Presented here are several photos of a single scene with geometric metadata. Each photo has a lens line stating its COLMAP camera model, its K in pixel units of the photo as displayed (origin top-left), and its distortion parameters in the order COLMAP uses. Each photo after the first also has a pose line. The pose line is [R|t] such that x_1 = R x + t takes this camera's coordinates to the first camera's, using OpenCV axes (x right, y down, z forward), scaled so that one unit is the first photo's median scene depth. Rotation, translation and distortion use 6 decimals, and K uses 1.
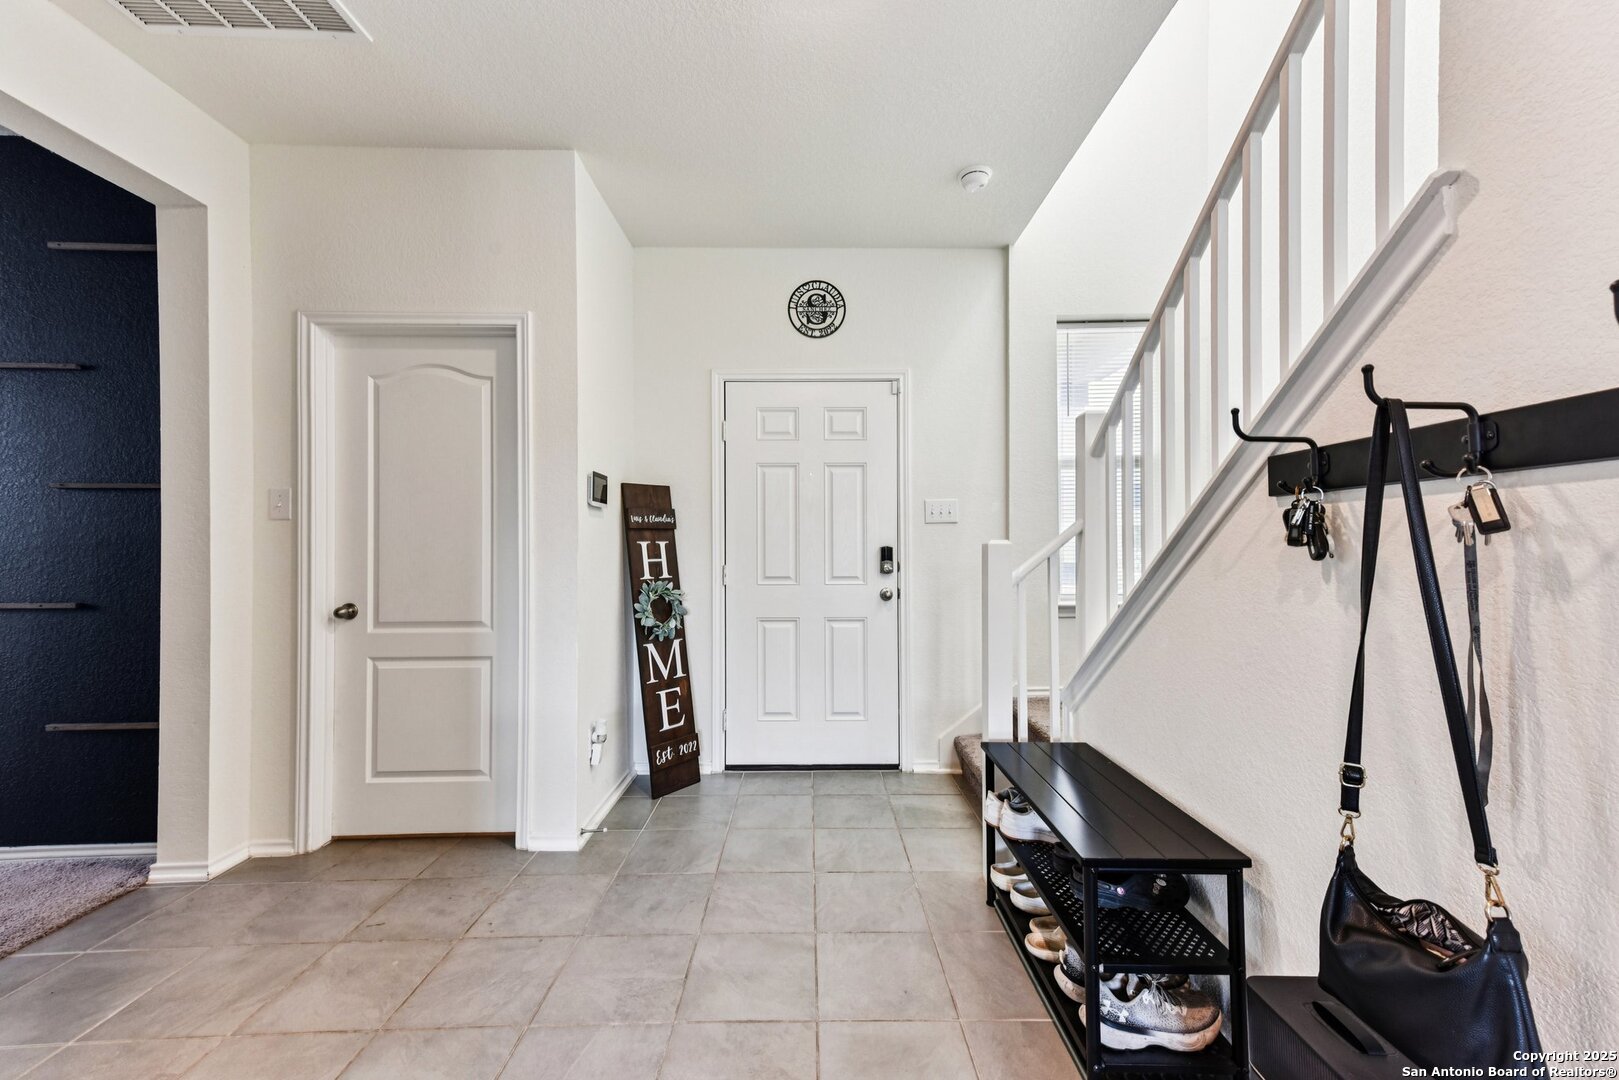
lens RADIAL K [[633.1, 0, 812.0], [0, 633.1, 537.6], [0, 0, 1]] dist [0.025010, -0.000093]
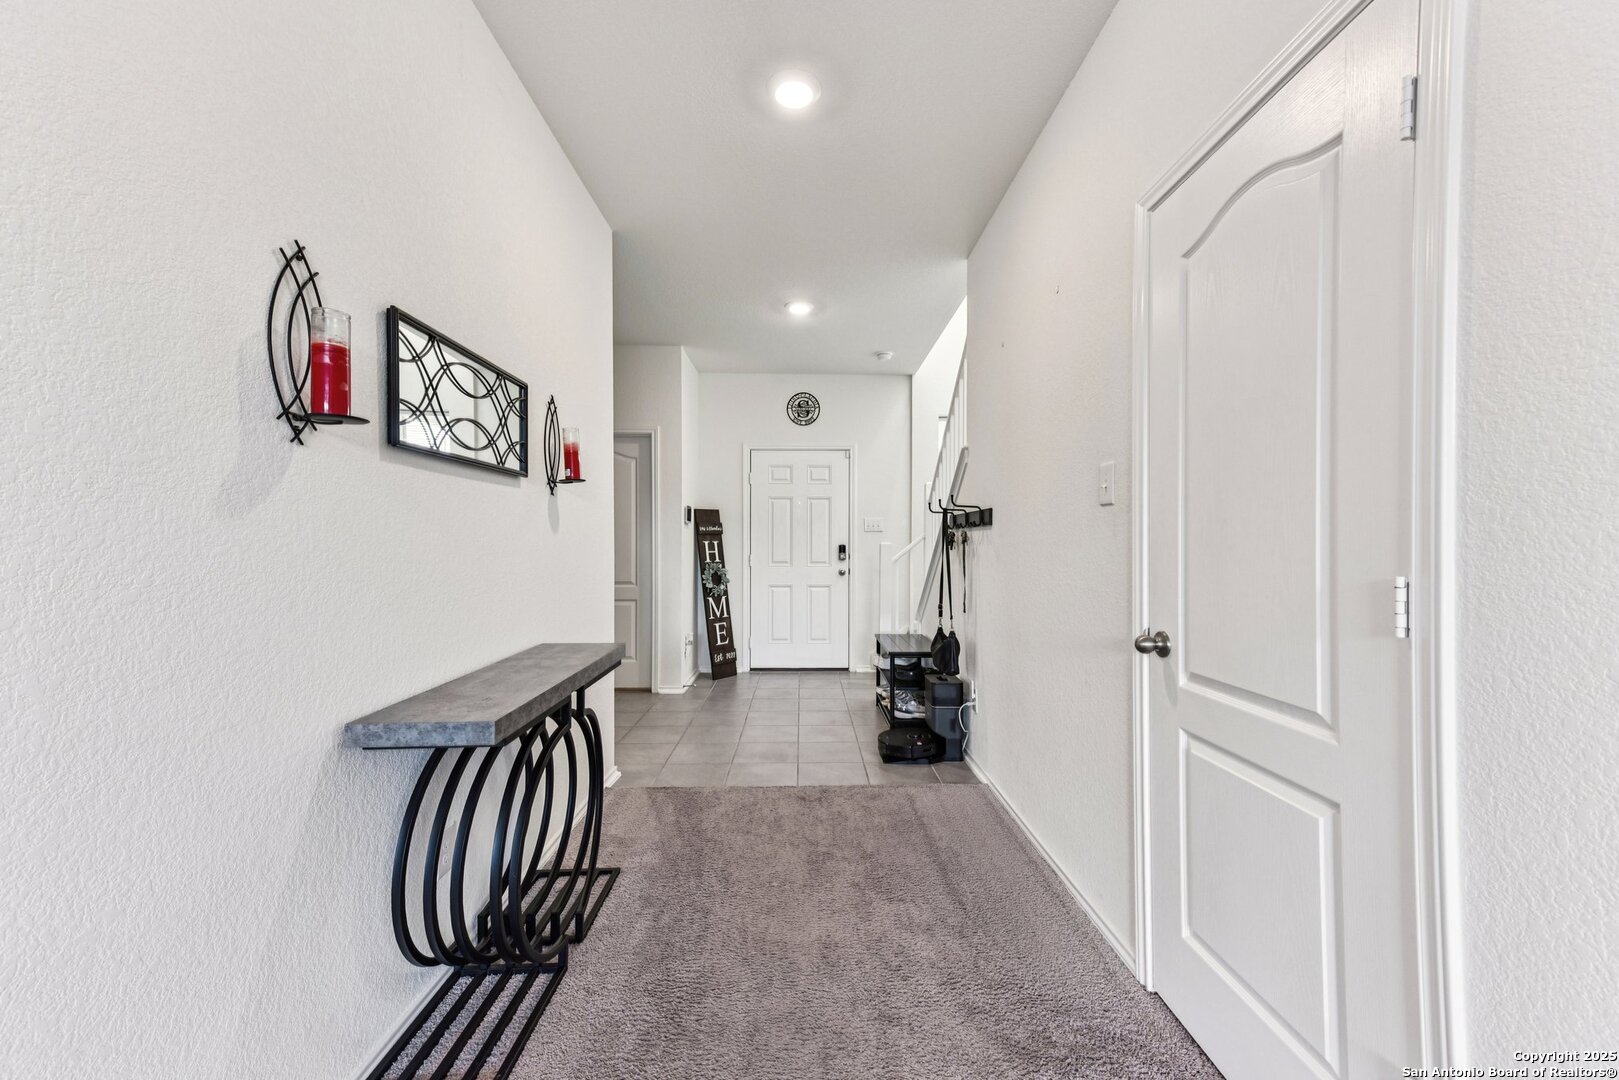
lens RADIAL K [[633.1, 0, 812.0], [0, 633.1, 537.6], [0, 0, 1]] dist [0.025010, -0.000093]
pose [[0.999937, 0.005119, 0.010003, 0.016492], [-0.005166, 0.999976, 0.004692, -0.013995], [-0.009979, -0.004743, 0.999939, -0.791705]]
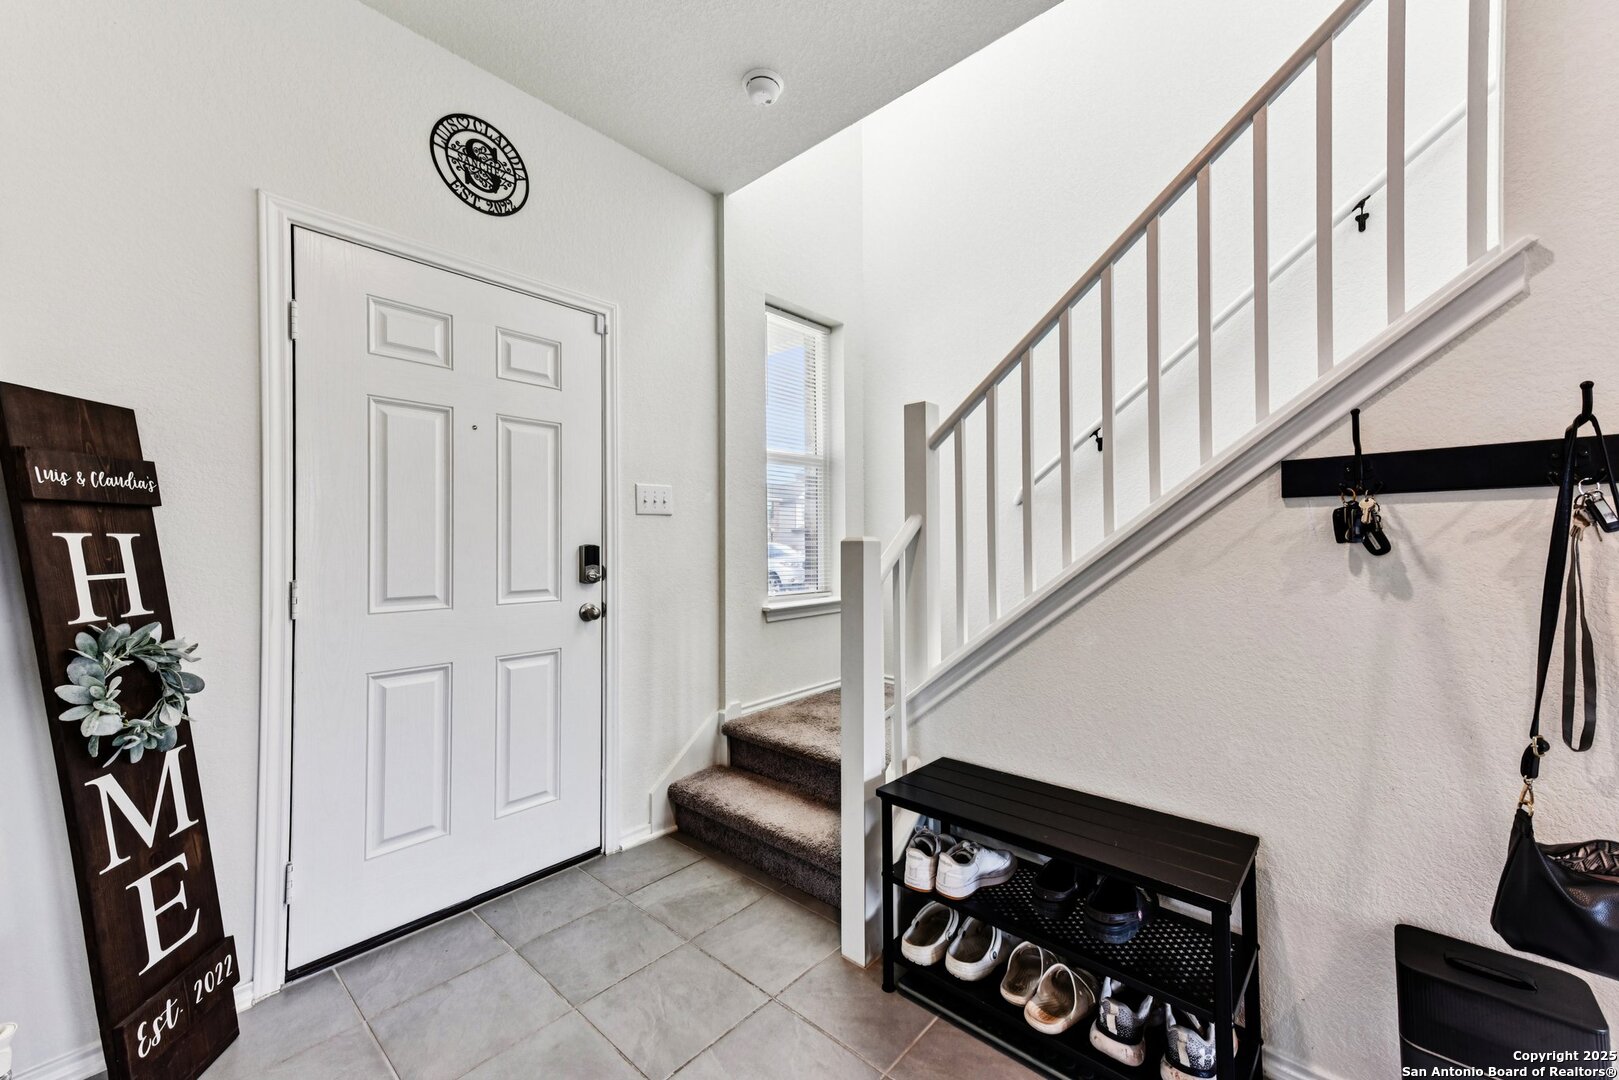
lens RADIAL K [[633.1, 0, 812.0], [0, 633.1, 537.6], [0, 0, 1]] dist [0.025010, -0.000093]
pose [[0.669959, 0.009138, 0.742342, -0.255360], [-0.009333, 0.999949, -0.003885, 0.006505], [-0.742340, -0.004326, 0.670010, 0.351621]]
